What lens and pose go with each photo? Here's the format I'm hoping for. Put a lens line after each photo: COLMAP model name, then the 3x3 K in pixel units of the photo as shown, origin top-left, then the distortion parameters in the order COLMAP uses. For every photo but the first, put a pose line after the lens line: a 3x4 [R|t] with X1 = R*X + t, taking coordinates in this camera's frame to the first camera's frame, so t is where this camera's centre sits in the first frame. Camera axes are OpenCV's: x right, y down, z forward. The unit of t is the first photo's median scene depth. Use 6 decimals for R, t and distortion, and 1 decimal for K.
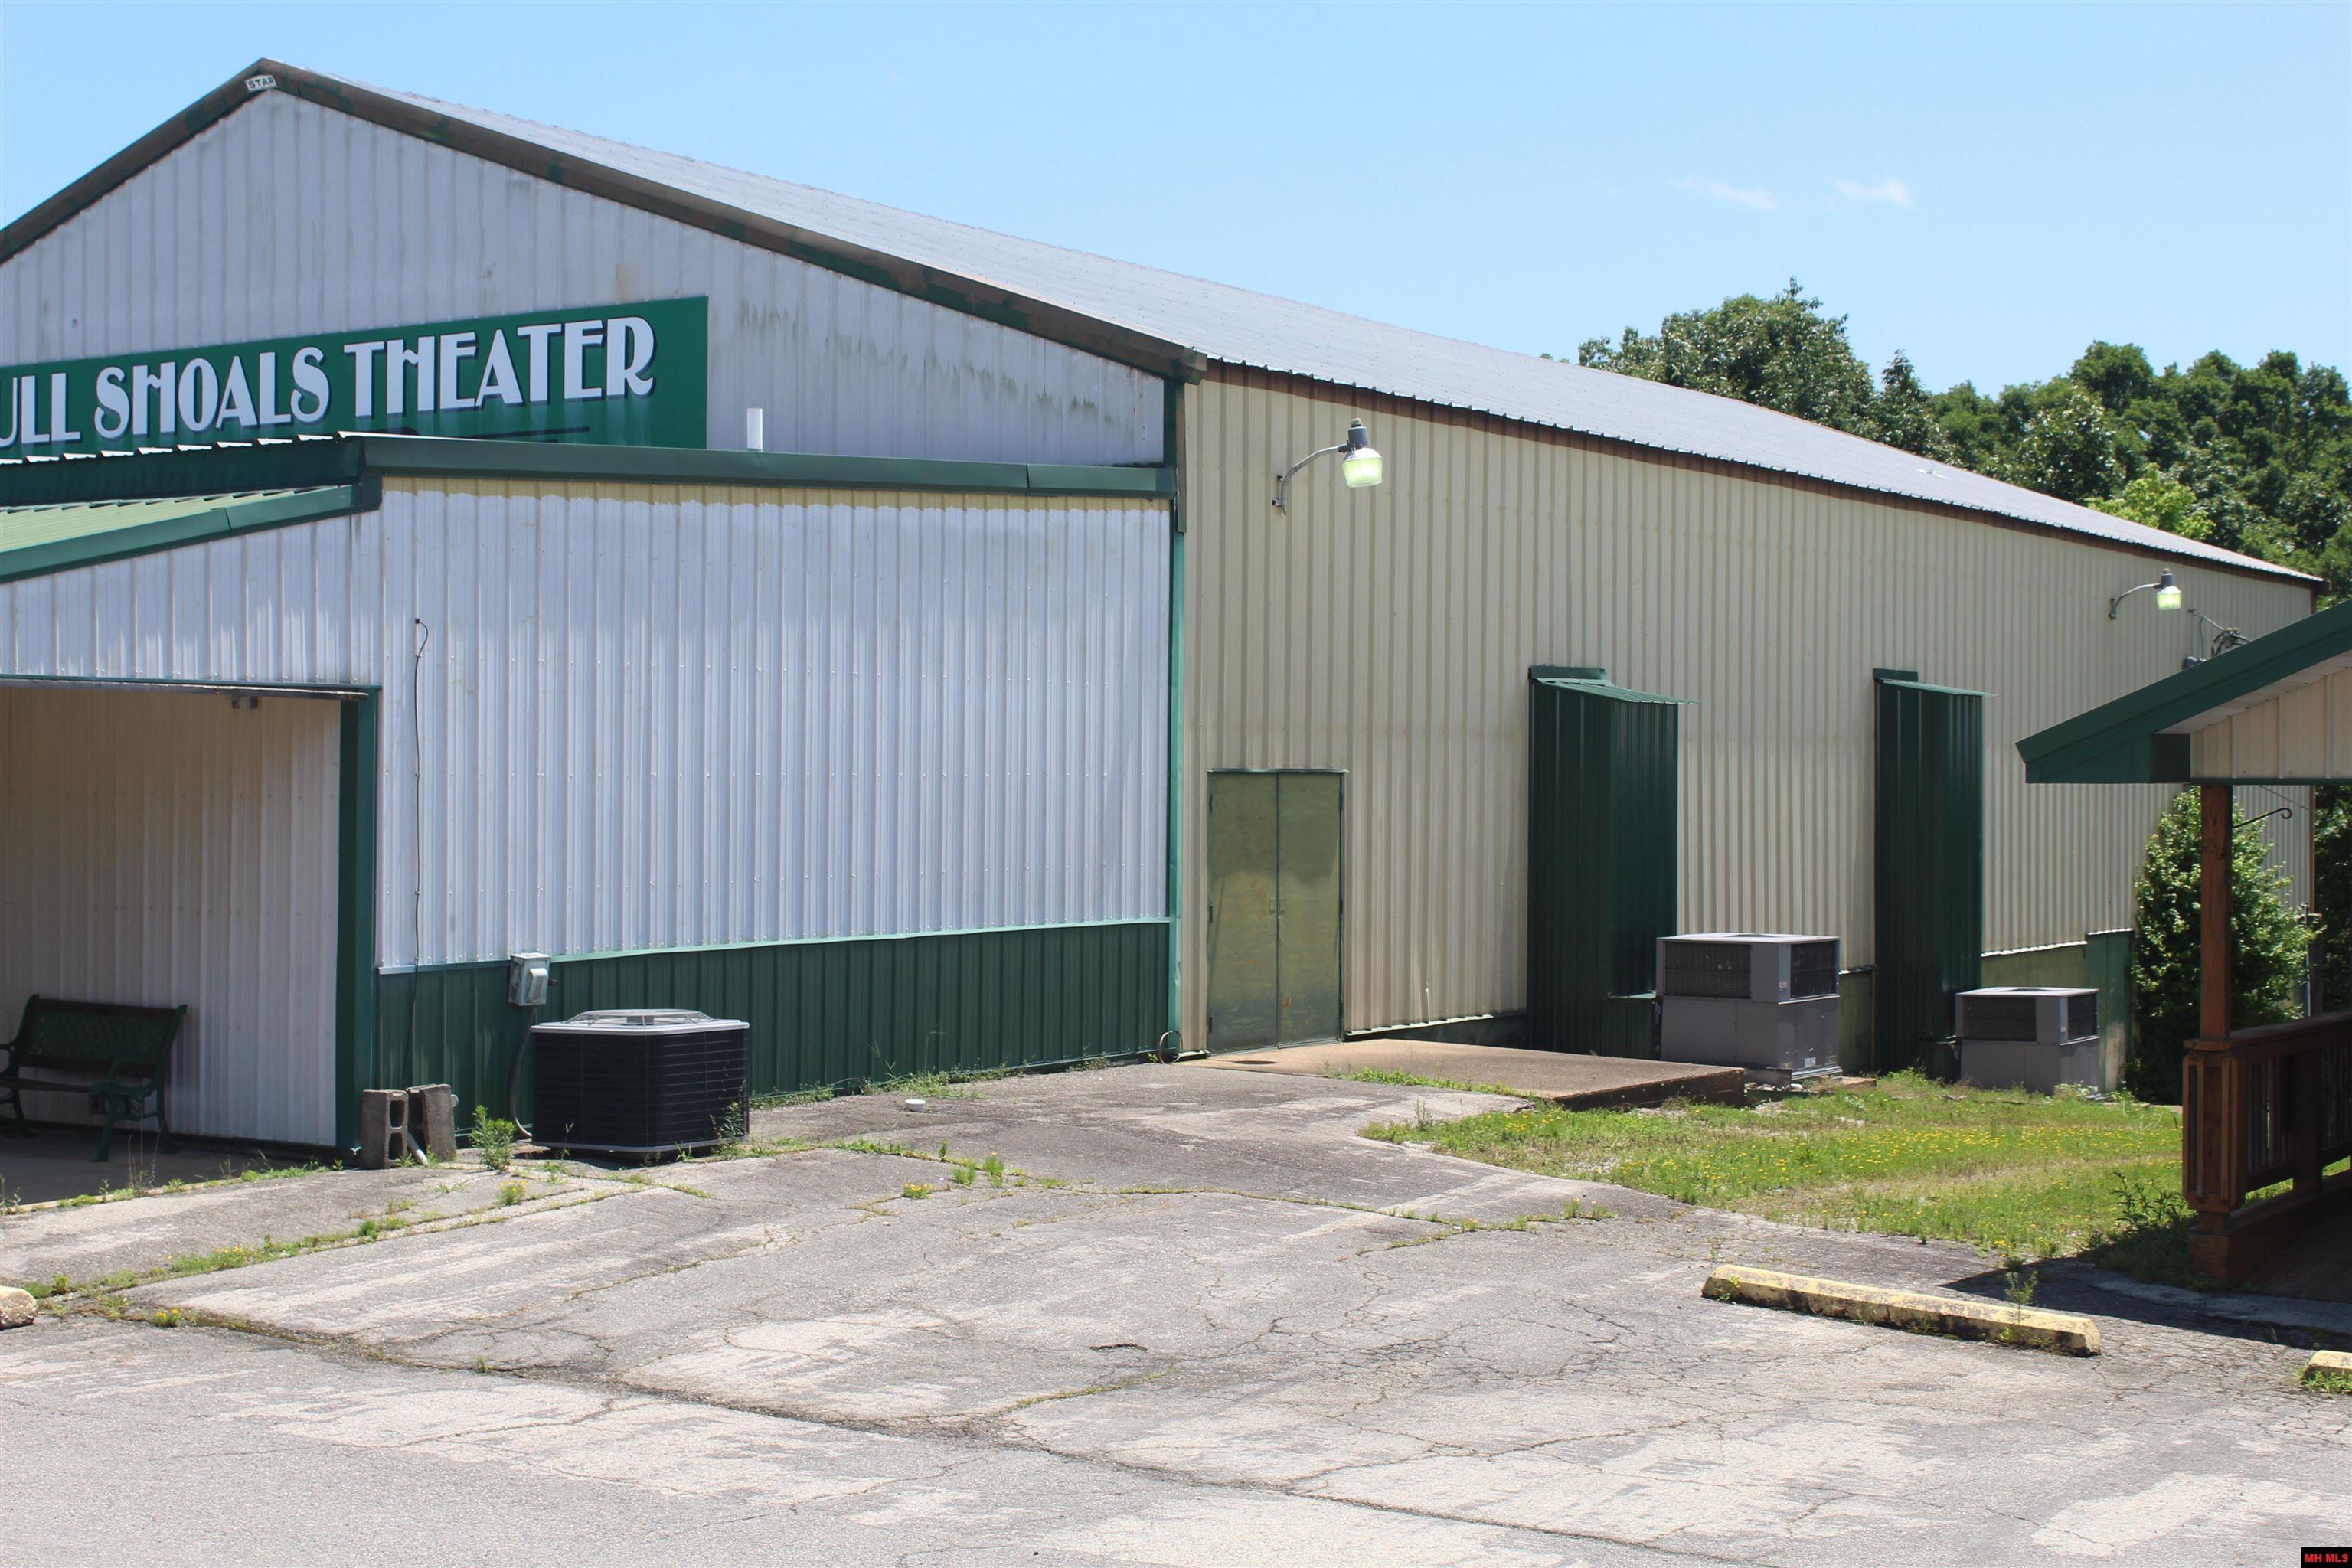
lens RADIAL K [[3399.5, 0, 1178.2], [0, 3399.5, 775.4], [0, 0, 1]] dist [-0.034670, 0.000000]
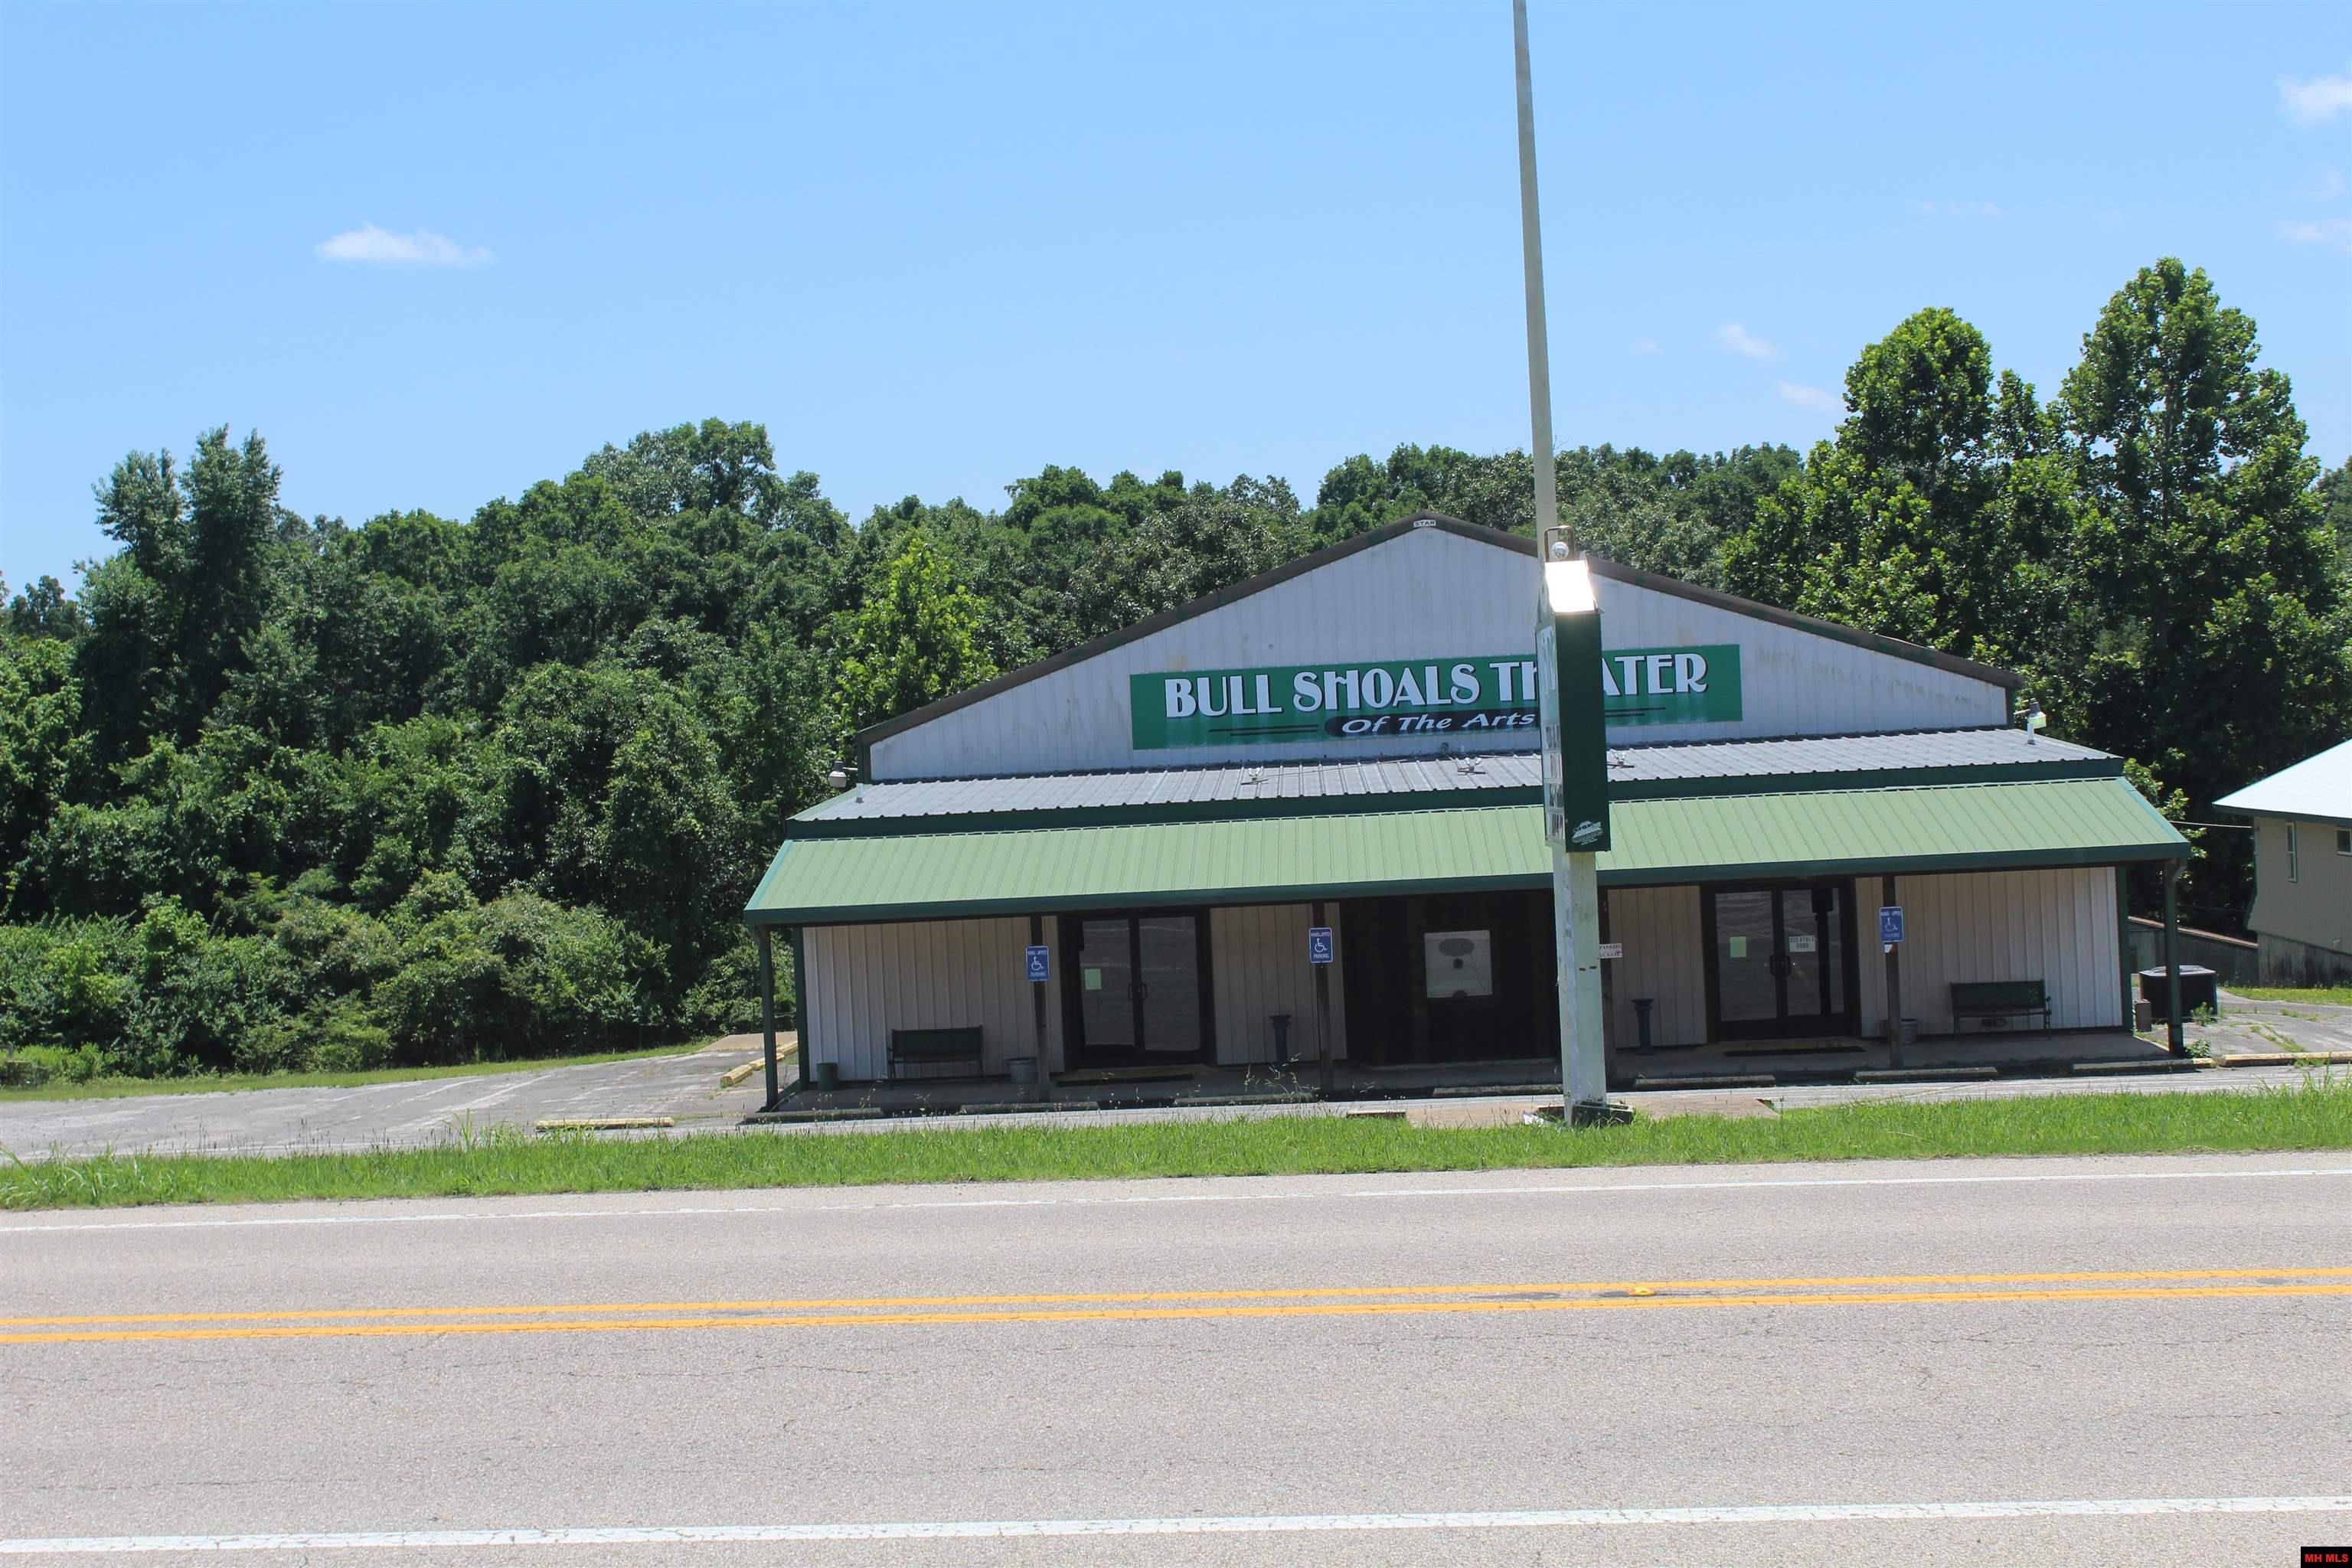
lens RADIAL K [[3399.5, 0, 1184.7], [0, 3399.5, 797.1], [0, 0, 1]] dist [-0.034670, 0.000000]
pose [[0.863728, -0.053415, 0.501120, -1.387304], [0.050614, 0.998534, 0.019197, -0.098897], [-0.501411, 0.008782, 0.865165, -0.586062]]
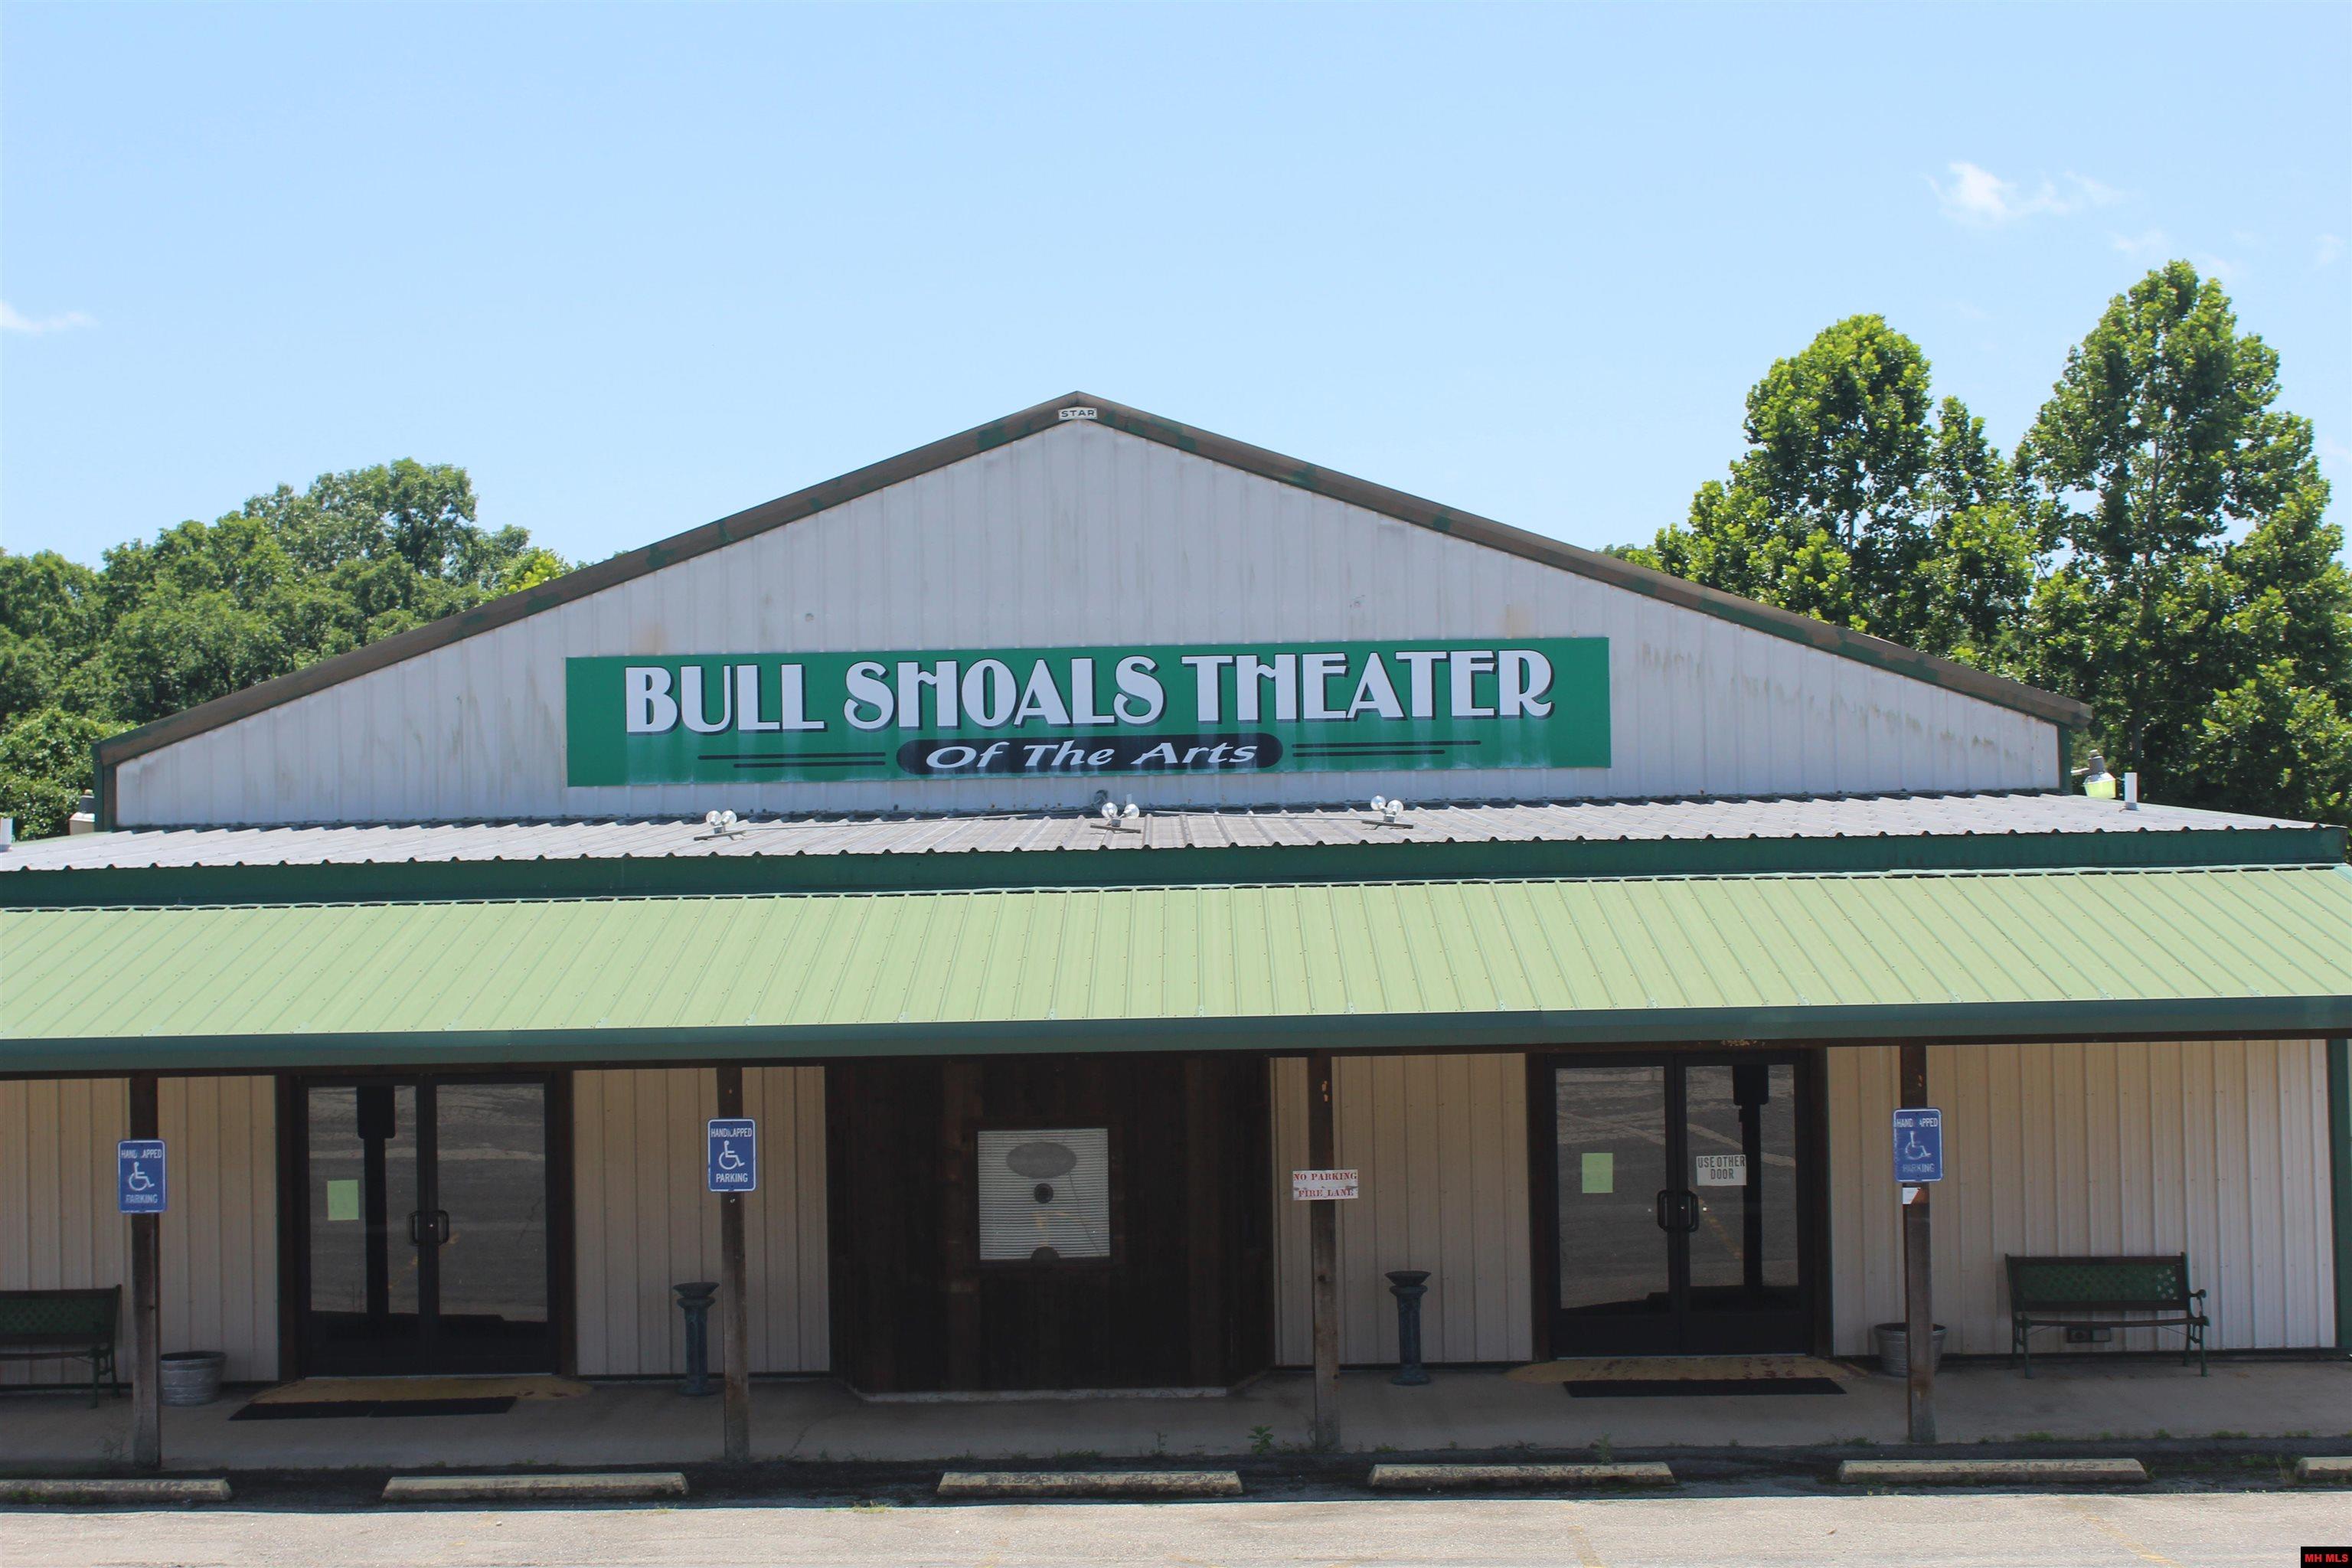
lens RADIAL K [[3399.5, 0, 1175.1], [0, 3399.5, 797.3], [0, 0, 1]] dist [-0.034670, 0.000000]
pose [[0.844471, -0.005840, 0.535570, -0.863925], [0.020261, 0.999573, -0.021049, -0.058181], [-0.535218, 0.028626, 0.844229, 0.058094]]
